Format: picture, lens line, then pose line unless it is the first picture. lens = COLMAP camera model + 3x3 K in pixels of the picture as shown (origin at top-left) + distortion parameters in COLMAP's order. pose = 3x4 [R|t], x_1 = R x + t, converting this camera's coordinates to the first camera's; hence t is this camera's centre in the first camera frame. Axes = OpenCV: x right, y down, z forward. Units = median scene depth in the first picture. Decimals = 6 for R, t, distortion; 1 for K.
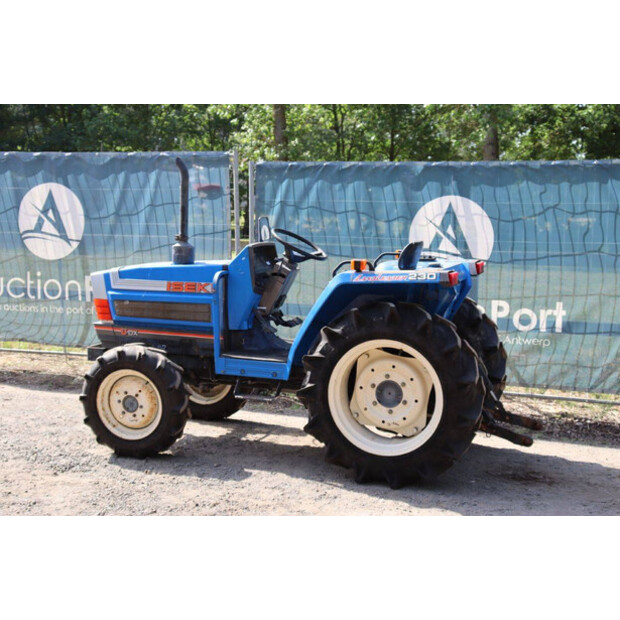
lens RADIAL K [[1021.9, 0, 310.0], [0, 1021.9, 310.0], [0, 0, 1]] dist [0.206179, 0.011580]
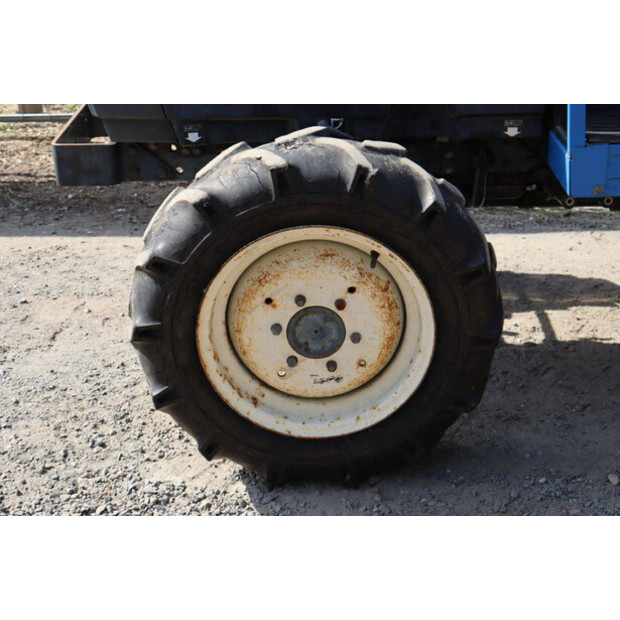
lens RADIAL K [[1154.0, 0, 319.6], [0, 1154.0, 310.4], [0, 0, 1]] dist [0.203405, 0.023869]
pose [[0.938338, -0.164924, 0.303845, -0.272267], [0.073123, 0.953672, 0.291826, -0.014395], [-0.337898, -0.251613, 0.906926, 0.681620]]
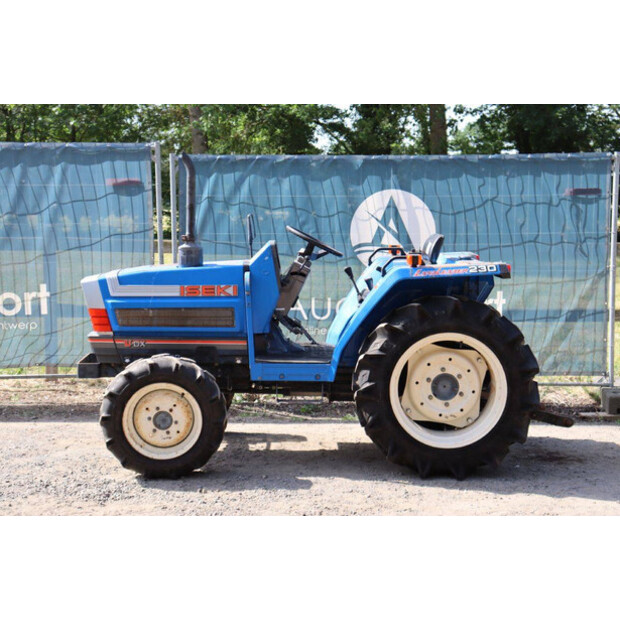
lens RADIAL K [[1124.3, 0, 310.0], [0, 1124.3, 310.0], [0, 0, 1]] dist [0.266528, 0.113676]
pose [[0.932624, -0.049637, 0.357419, -0.402151], [0.050667, 0.998695, 0.006488, -0.006837], [-0.357275, 0.012059, 0.933922, 0.009053]]
